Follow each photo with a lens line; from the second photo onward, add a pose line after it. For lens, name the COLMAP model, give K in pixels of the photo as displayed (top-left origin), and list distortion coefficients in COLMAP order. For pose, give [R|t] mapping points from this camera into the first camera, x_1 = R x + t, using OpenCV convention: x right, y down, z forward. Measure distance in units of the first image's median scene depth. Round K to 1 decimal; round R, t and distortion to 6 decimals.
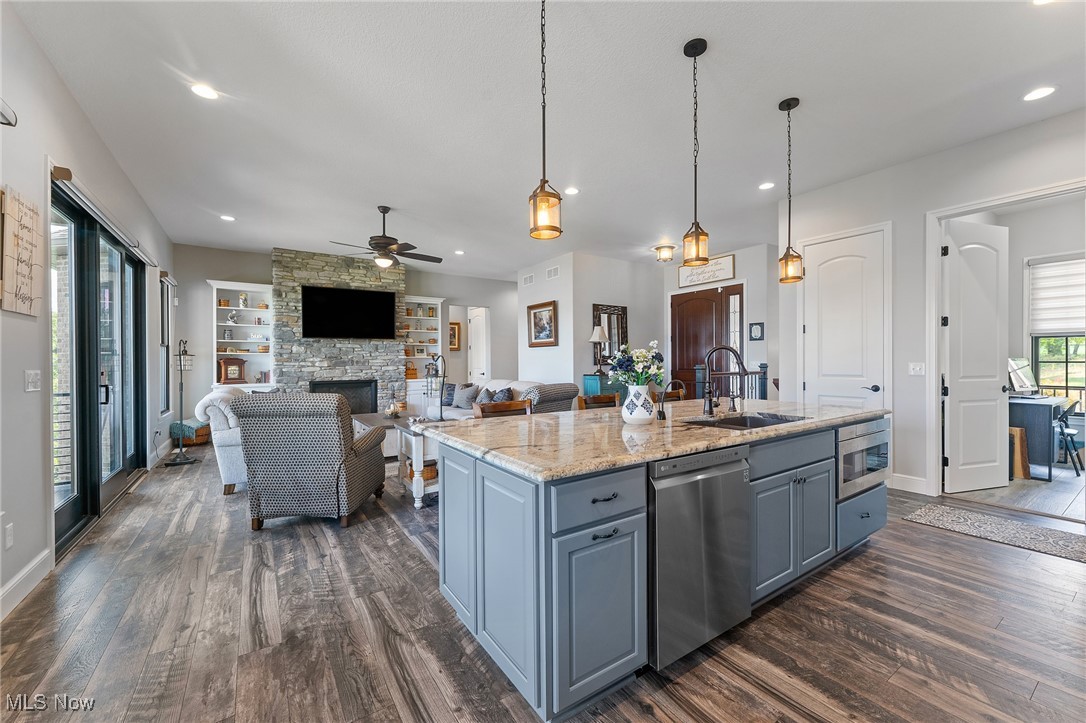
lens RADIAL K [[432.8, 0, 537.0], [0, 432.8, 361.9], [0, 0, 1]] dist [0.005358, -0.000703]
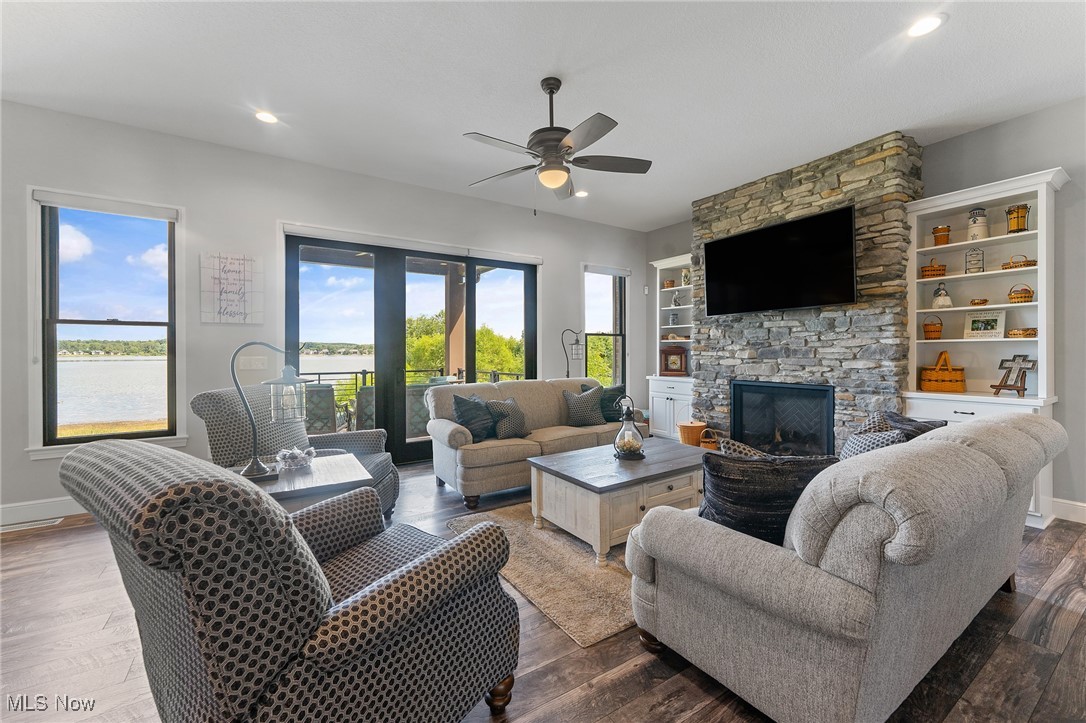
lens RADIAL K [[432.8, 0, 546.6], [0, 432.8, 354.7], [0, 0, 1]] dist [0.005358, -0.000703]
pose [[0.000043, 0.013777, -0.999905, 0.153664], [0.000690, 0.999905, 0.013777, -0.003657], [1.000000, -0.000690, 0.000034, 0.691402]]
